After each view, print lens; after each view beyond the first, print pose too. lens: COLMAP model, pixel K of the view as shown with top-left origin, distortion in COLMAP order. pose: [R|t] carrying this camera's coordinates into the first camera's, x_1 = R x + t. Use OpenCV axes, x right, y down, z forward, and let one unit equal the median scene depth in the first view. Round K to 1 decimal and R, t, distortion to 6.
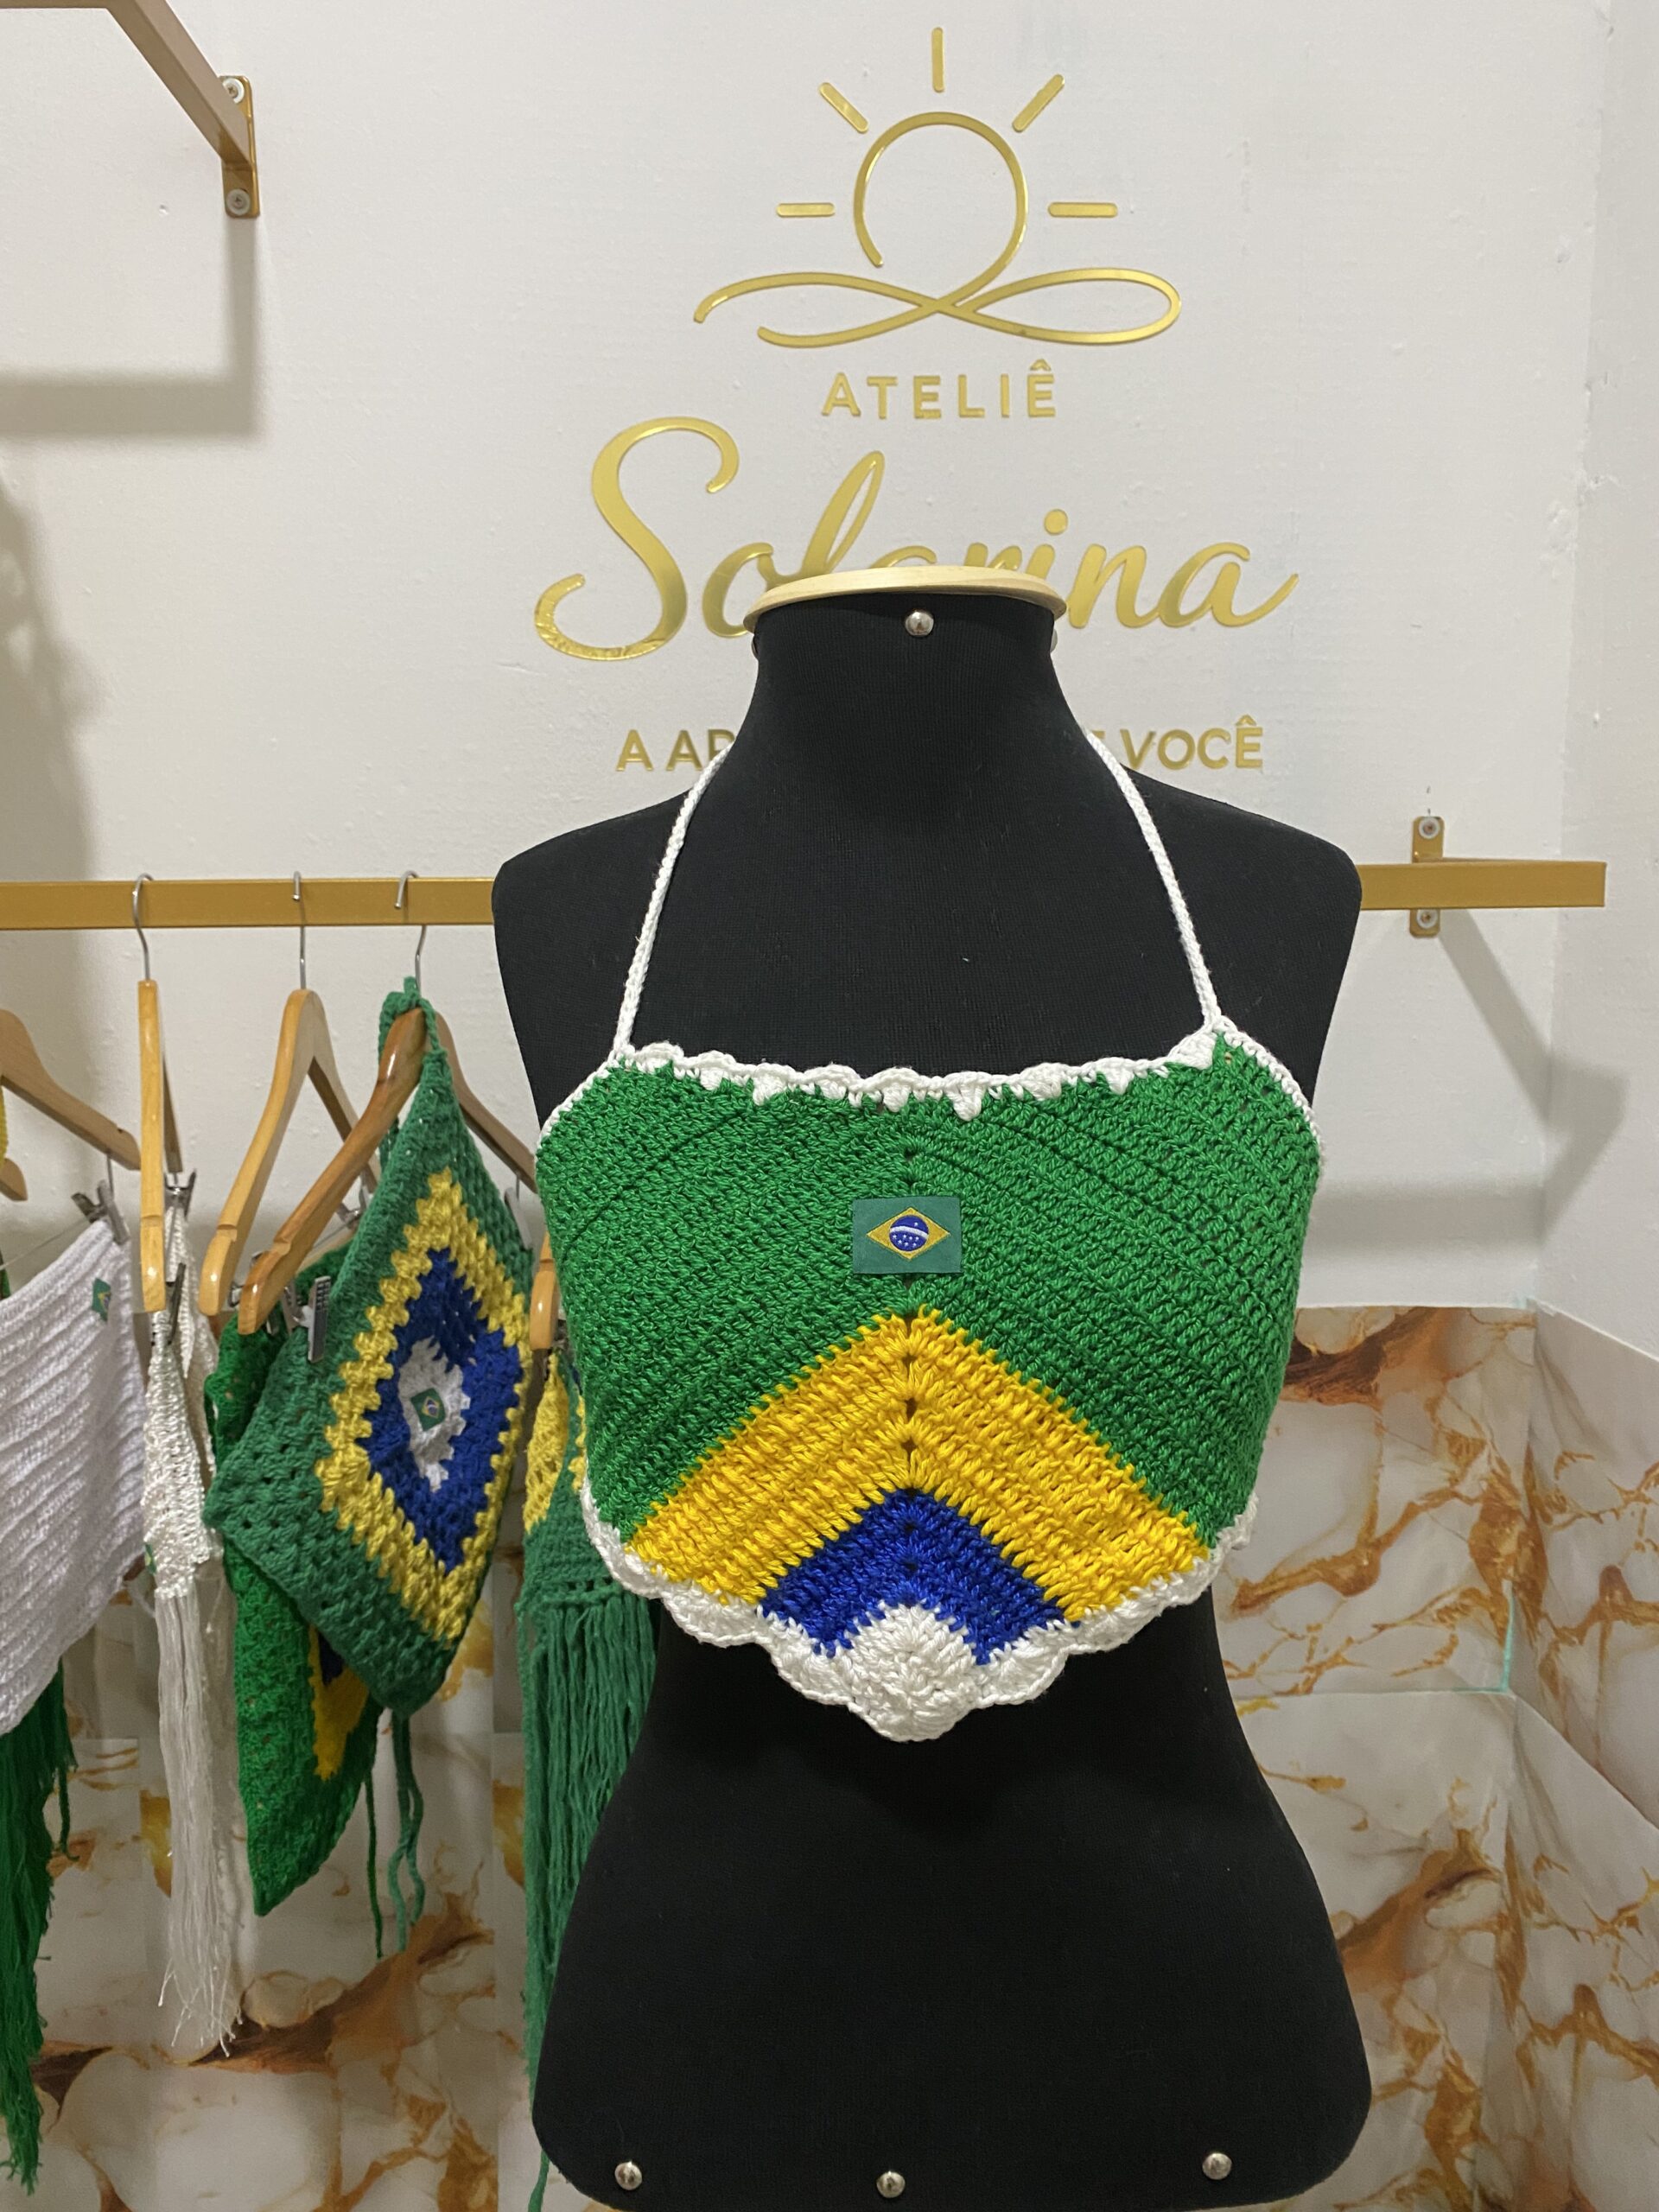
lens RADIAL K [[1717.4, 0, 823.4], [0, 1717.4, 1085.5], [0, 0, 1]] dist [0.001136, -0.002624]
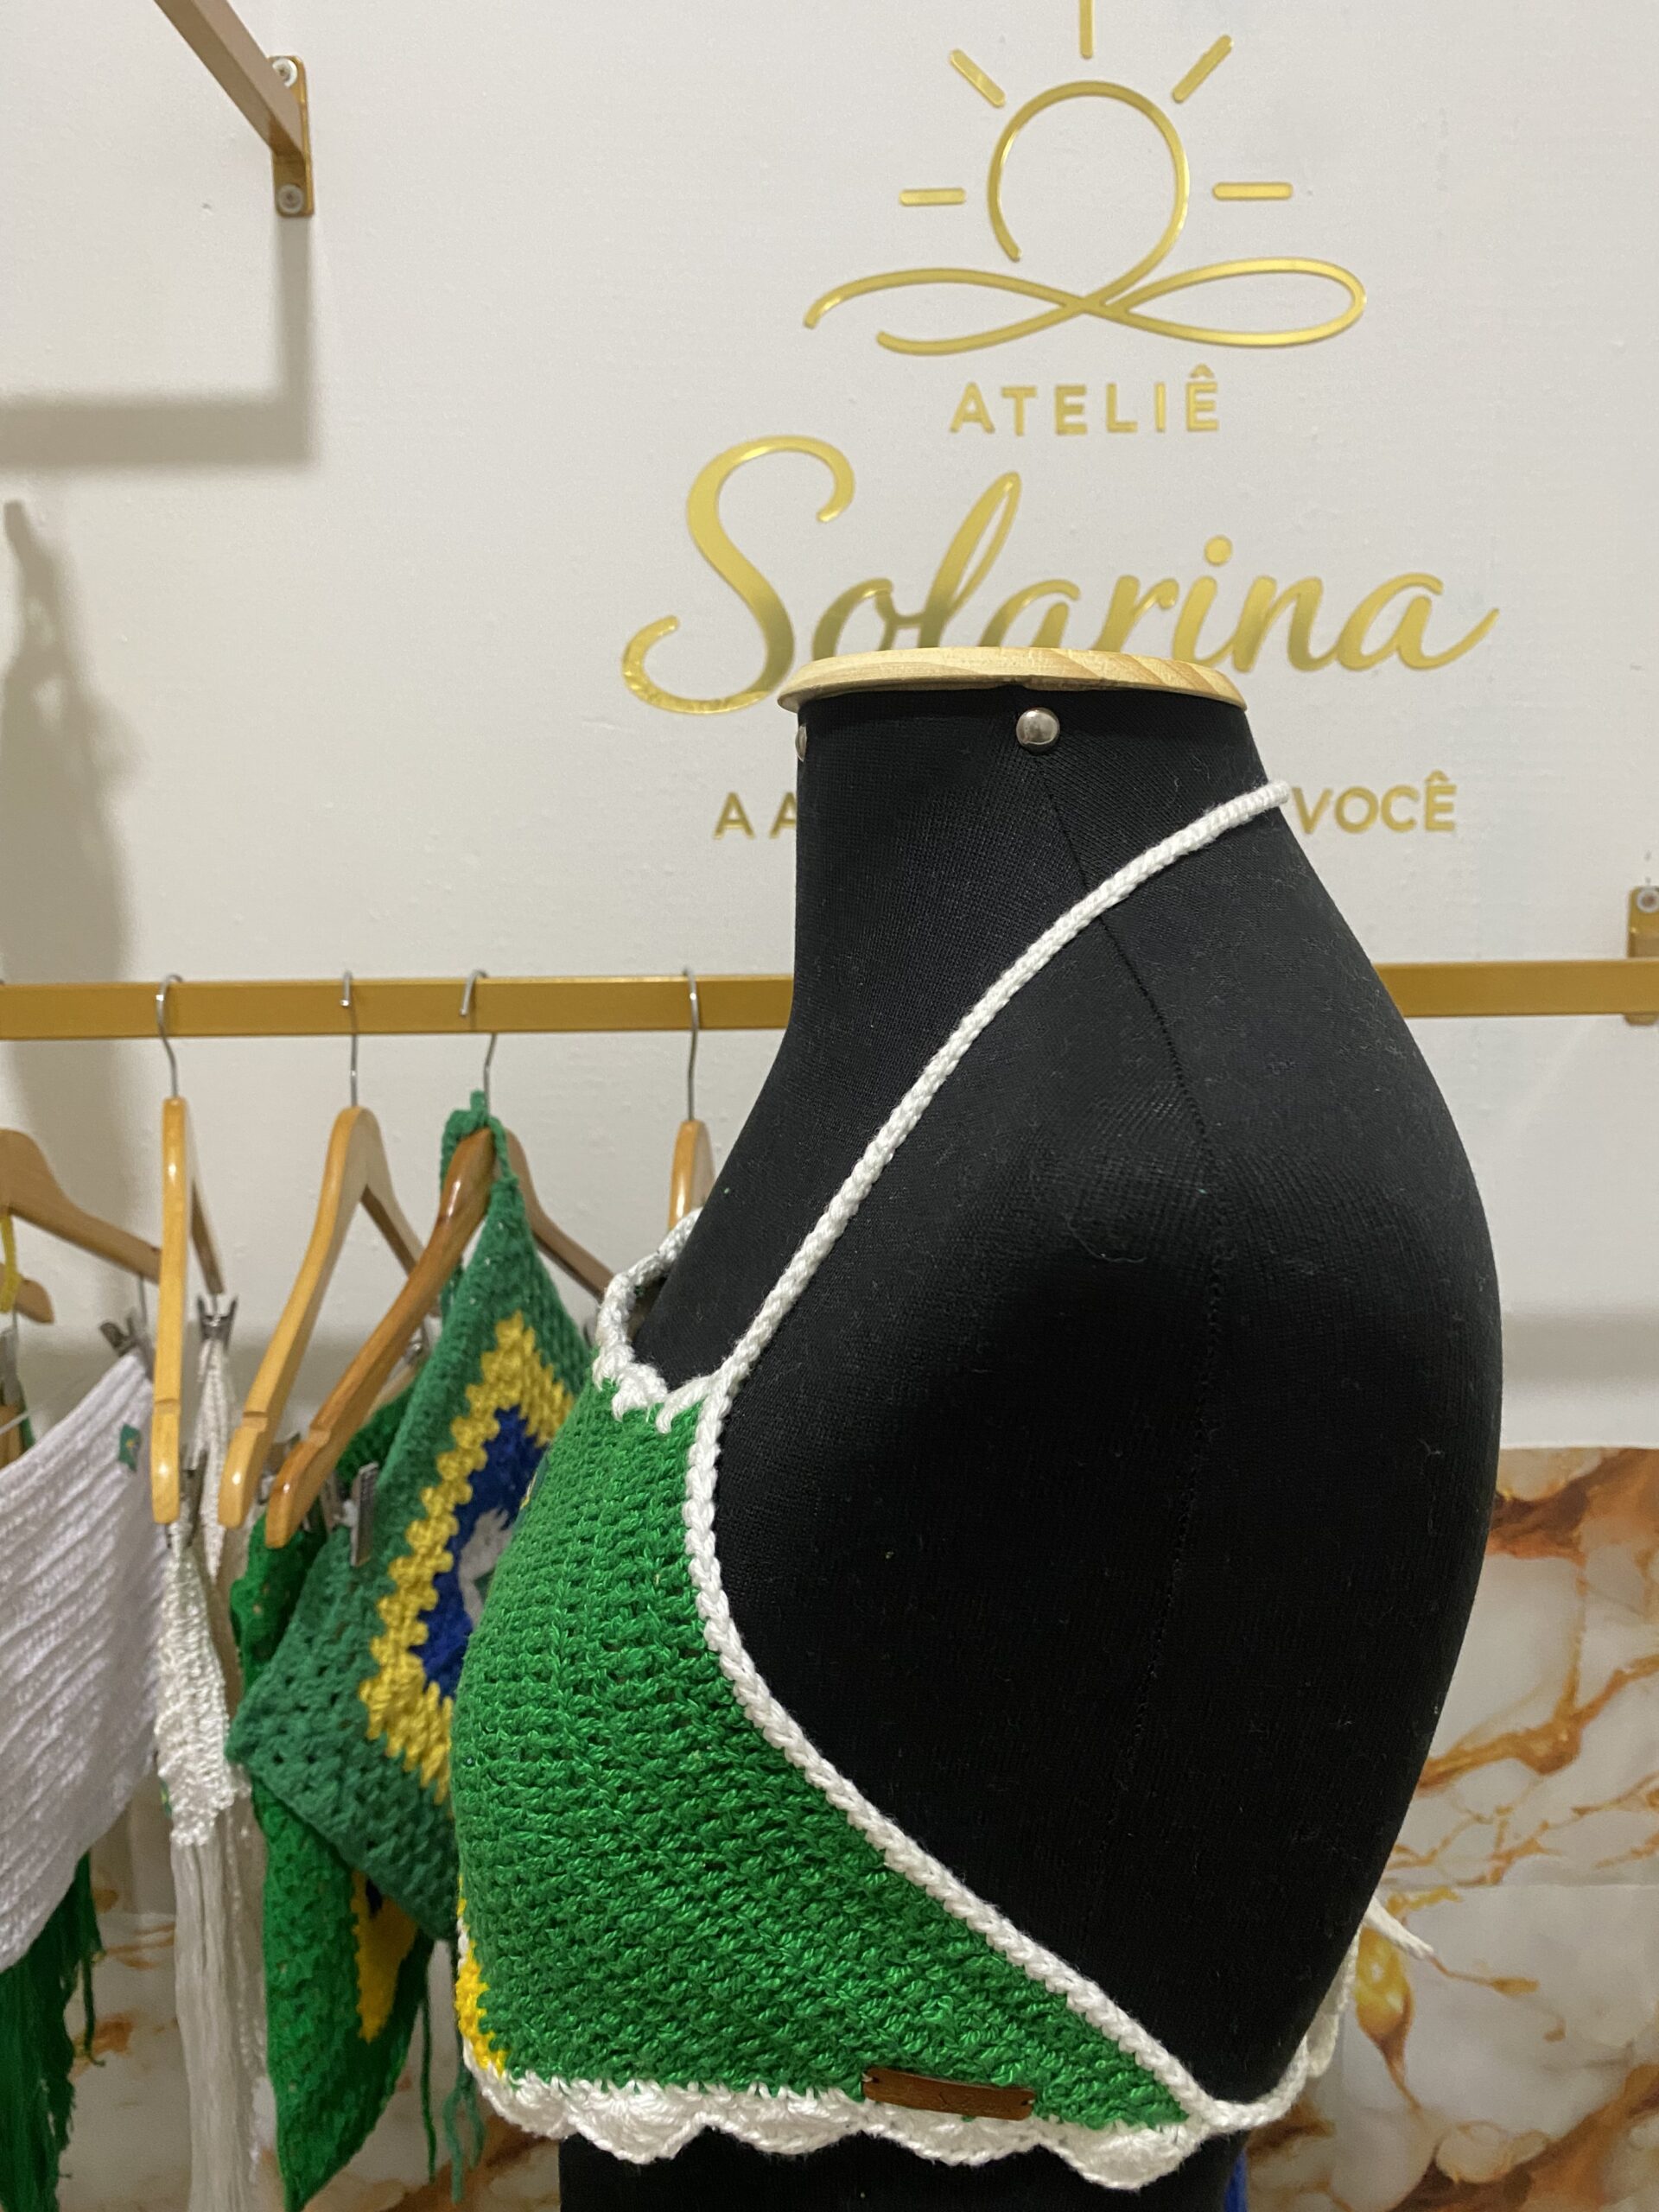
lens RADIAL K [[1717.4, 0, 833.8], [0, 1717.4, 1092.2], [0, 0, 1]] dist [0.001136, -0.002624]
pose [[0.999088, 0.003495, -0.042558, -0.019717], [-0.003596, 0.999991, -0.002300, -0.047963], [0.042550, 0.002451, 0.999091, 0.115541]]
